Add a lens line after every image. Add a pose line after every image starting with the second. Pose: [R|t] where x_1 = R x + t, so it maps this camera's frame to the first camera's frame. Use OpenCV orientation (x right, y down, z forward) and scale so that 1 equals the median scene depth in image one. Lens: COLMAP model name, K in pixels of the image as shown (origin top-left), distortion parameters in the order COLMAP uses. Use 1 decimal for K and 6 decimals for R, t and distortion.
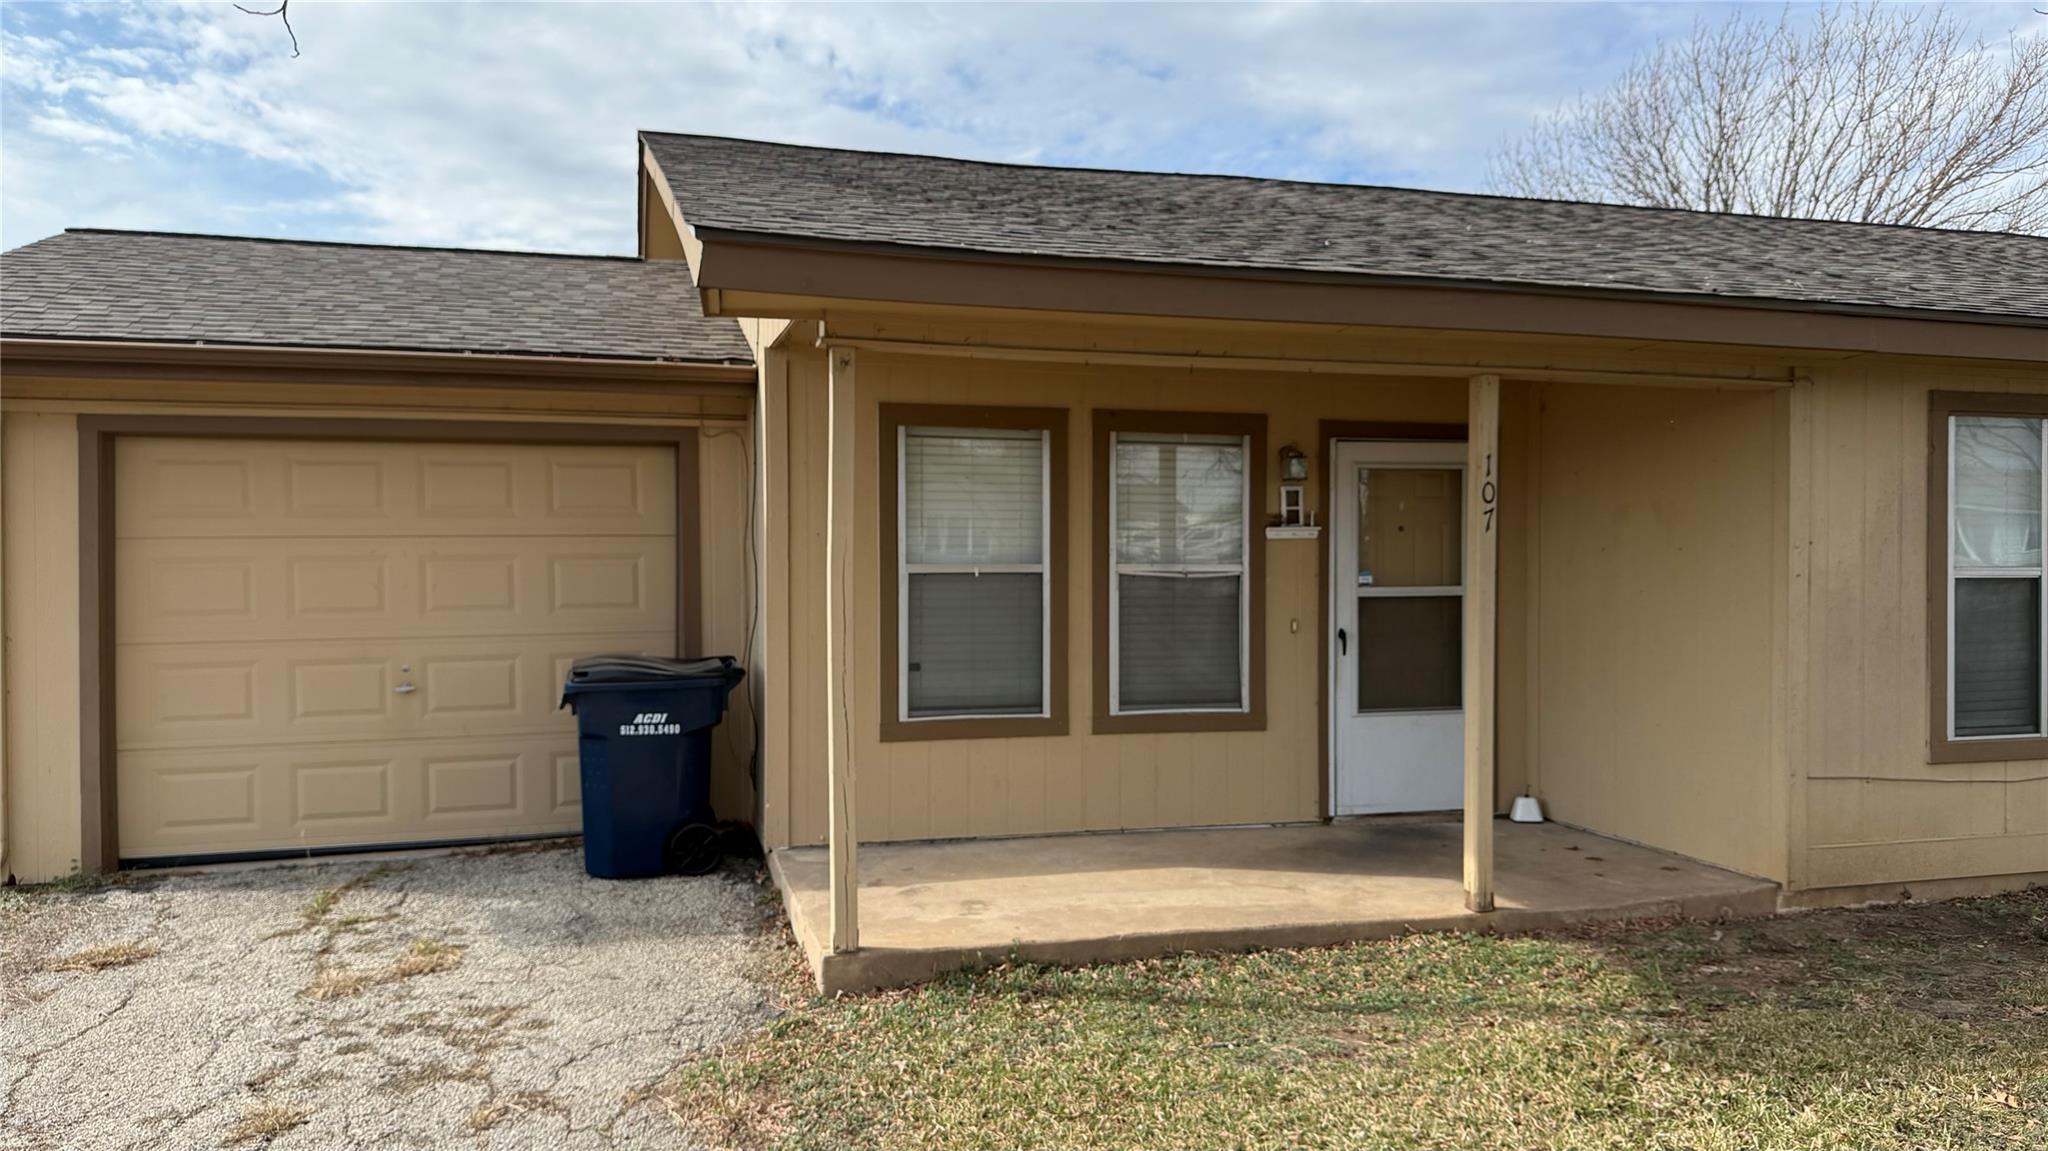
lens RADIAL K [[1427.6, 0, 1026.6], [0, 1427.6, 569.4], [0, 0, 1]] dist [0.000447, -0.009506]
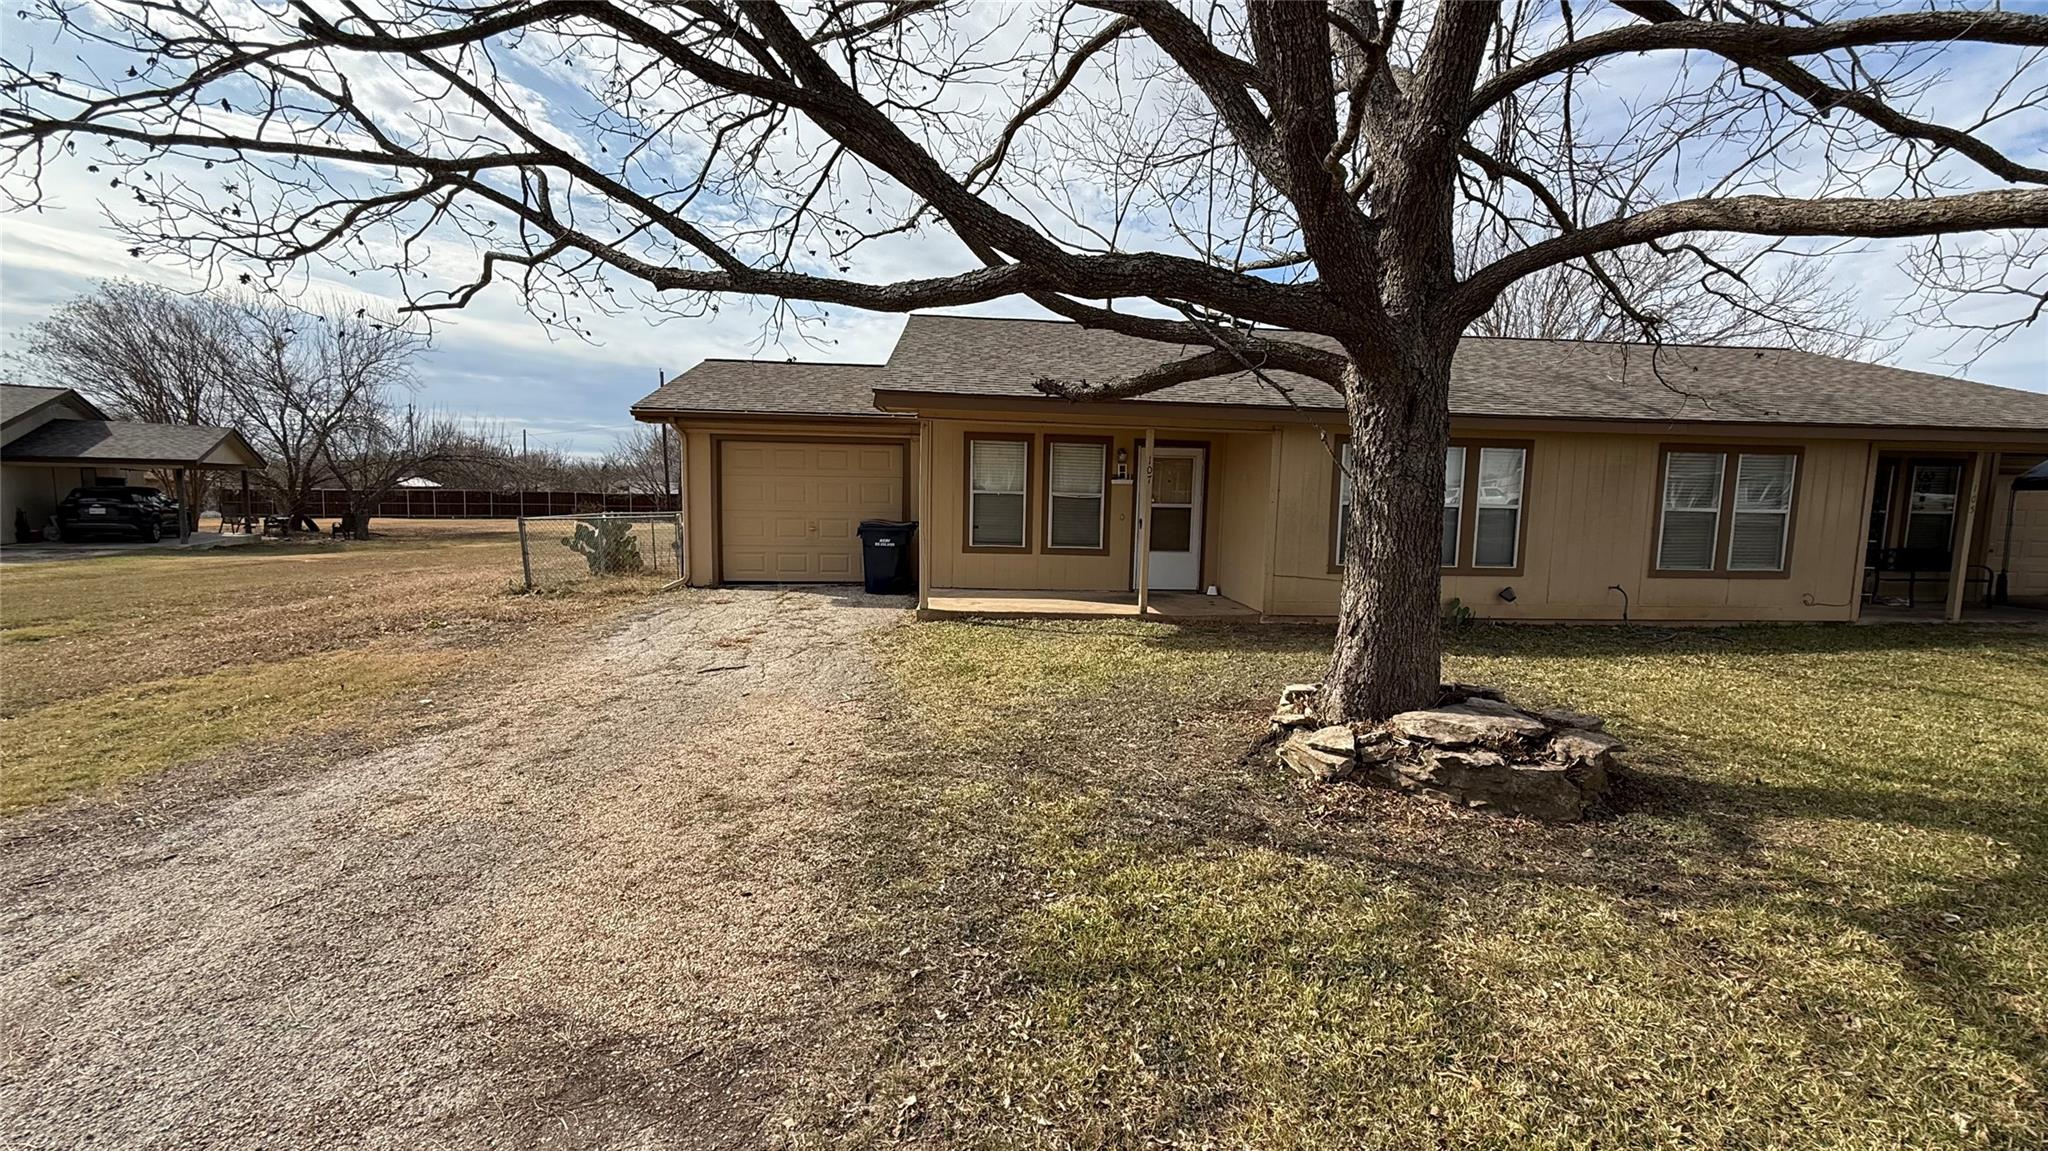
lens RADIAL K [[817.6, 0, 1028.0], [0, 817.6, 569.7], [0, 0, 1]] dist [0.006234, -0.000321]
pose [[0.977002, 0.043710, -0.208702, 0.360284], [-0.025273, 0.995602, 0.090206, 0.004510], [0.211727, -0.082857, 0.973810, -0.558549]]
